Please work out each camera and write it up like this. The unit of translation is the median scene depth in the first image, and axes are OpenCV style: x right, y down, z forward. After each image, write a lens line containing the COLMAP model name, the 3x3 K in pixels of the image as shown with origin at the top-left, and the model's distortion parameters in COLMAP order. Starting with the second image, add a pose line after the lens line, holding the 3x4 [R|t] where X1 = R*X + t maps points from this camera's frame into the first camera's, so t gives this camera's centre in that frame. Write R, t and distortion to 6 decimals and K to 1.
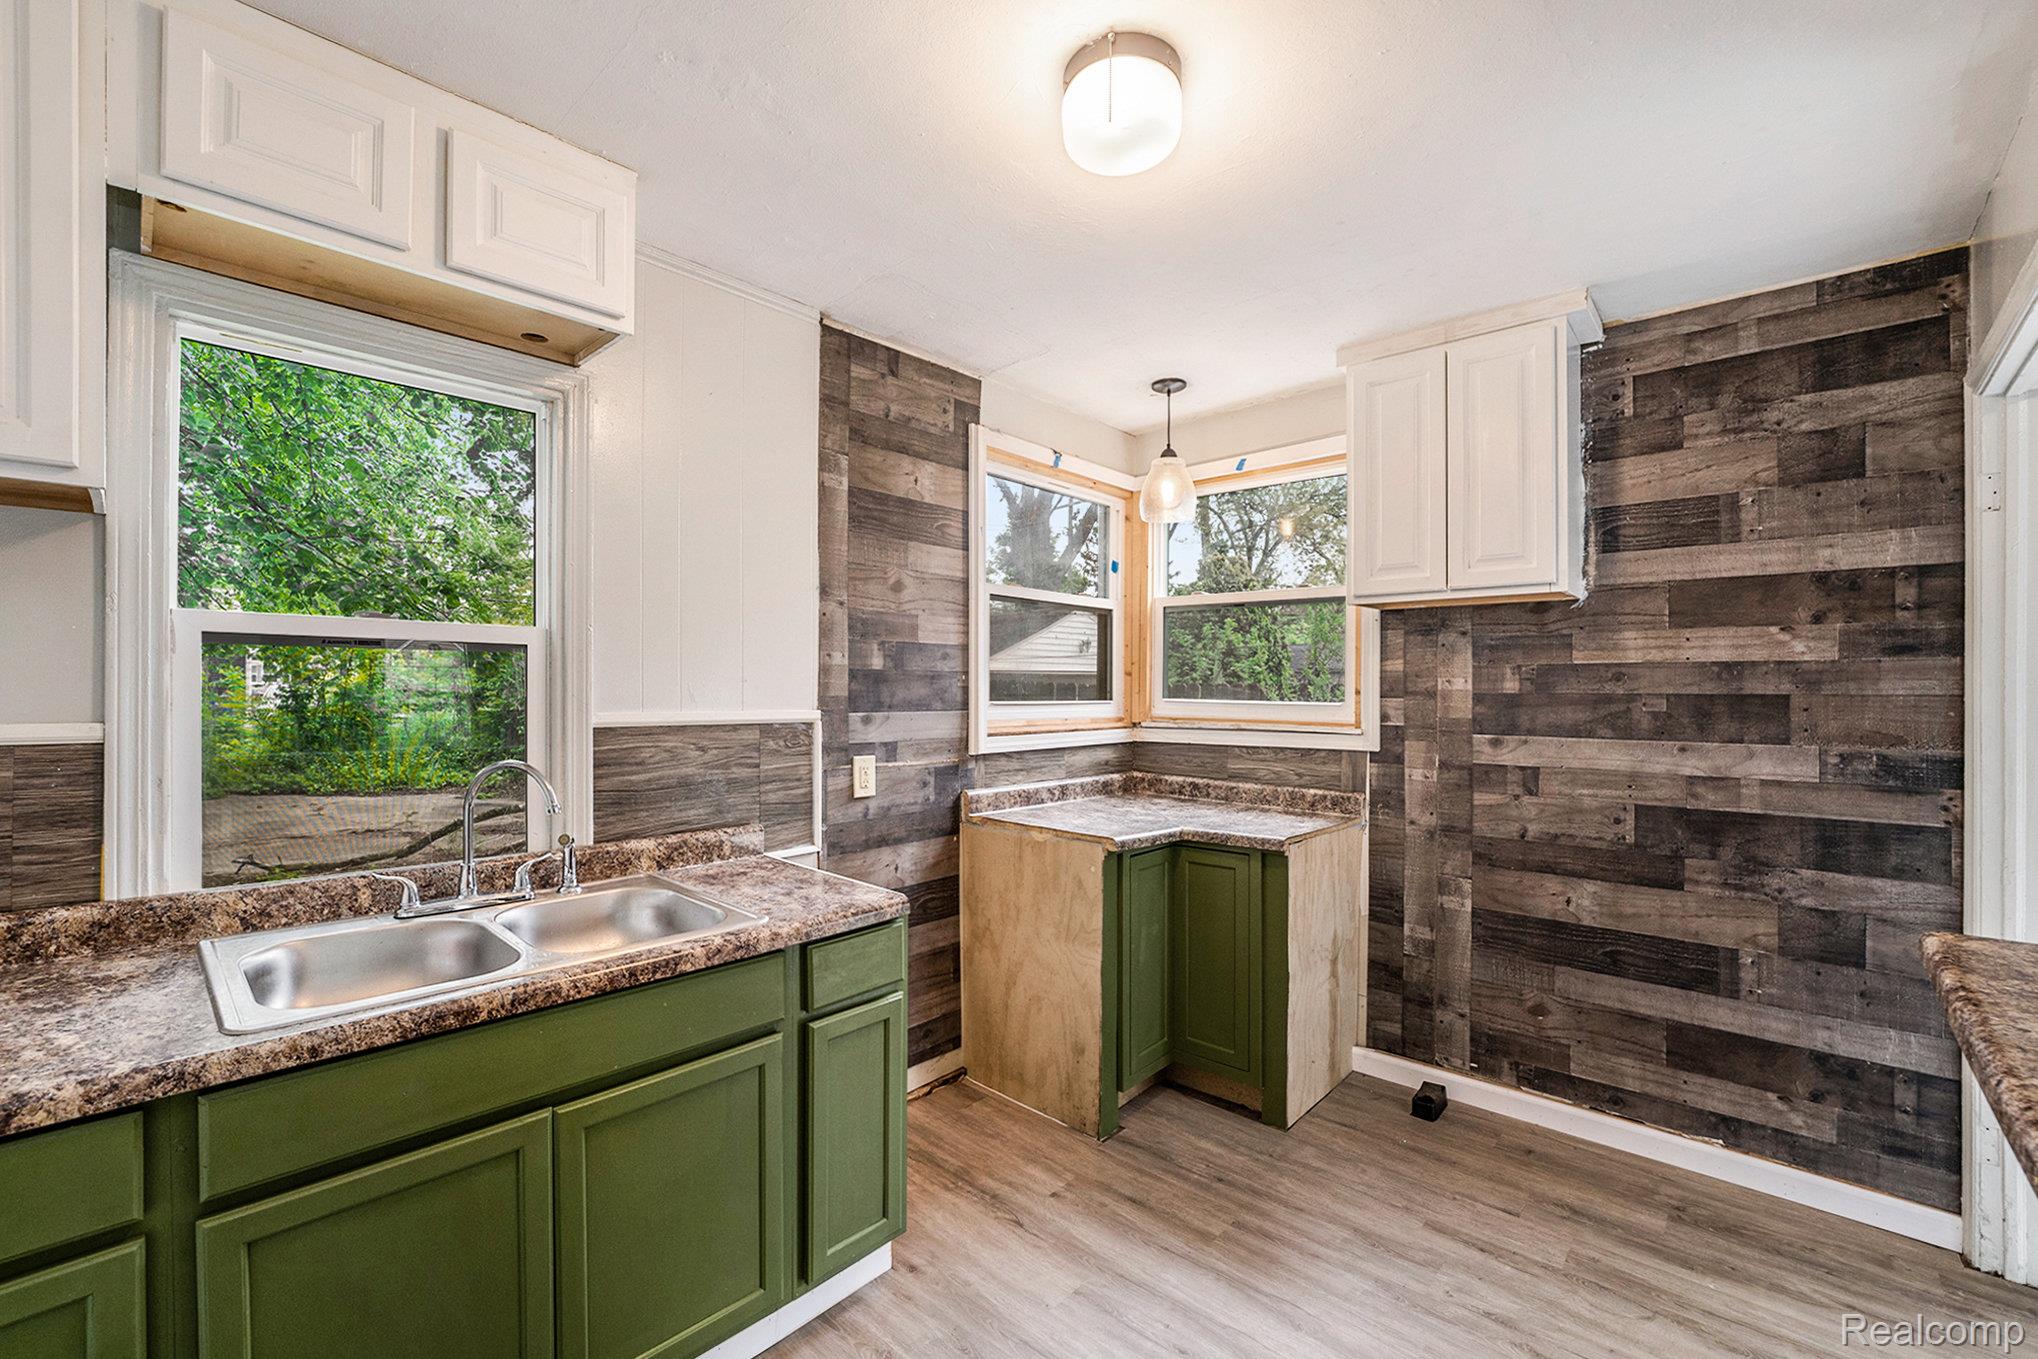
lens RADIAL K [[849.8, 0, 1003.5], [0, 849.8, 684.9], [0, 0, 1]] dist [-0.020433, 0.001489]
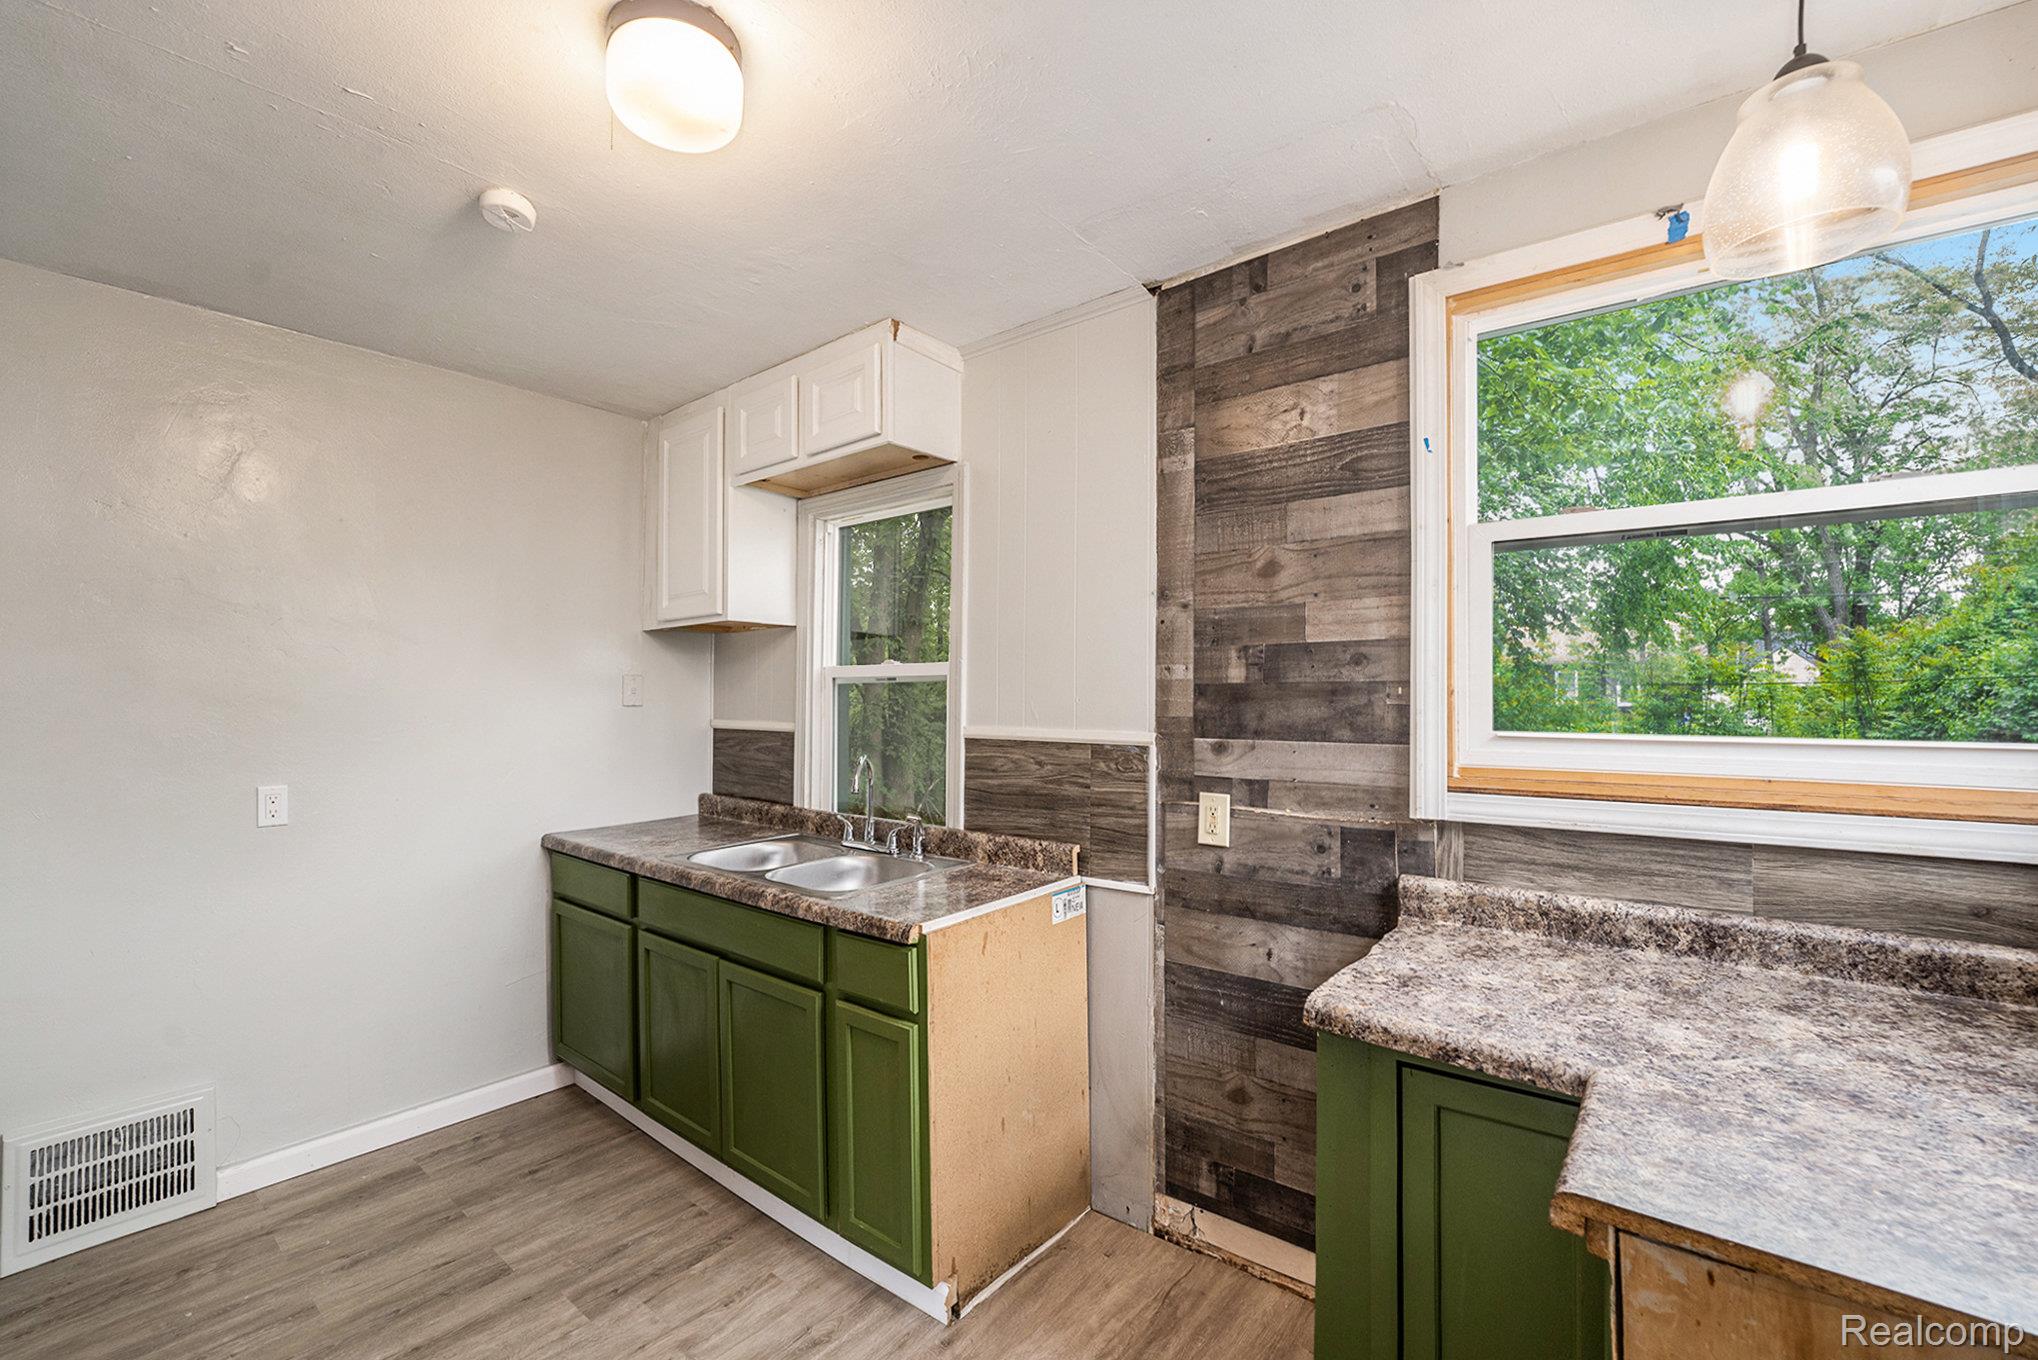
lens RADIAL K [[849.8, 0, 1005.3], [0, 849.8, 685.7], [0, 0, 1]] dist [-0.020433, 0.001489]
pose [[0.070559, -0.024210, -0.997214, 0.623004], [-0.000110, 0.999705, -0.024279, 0.002674], [0.997508, 0.001822, 0.070536, 0.760294]]
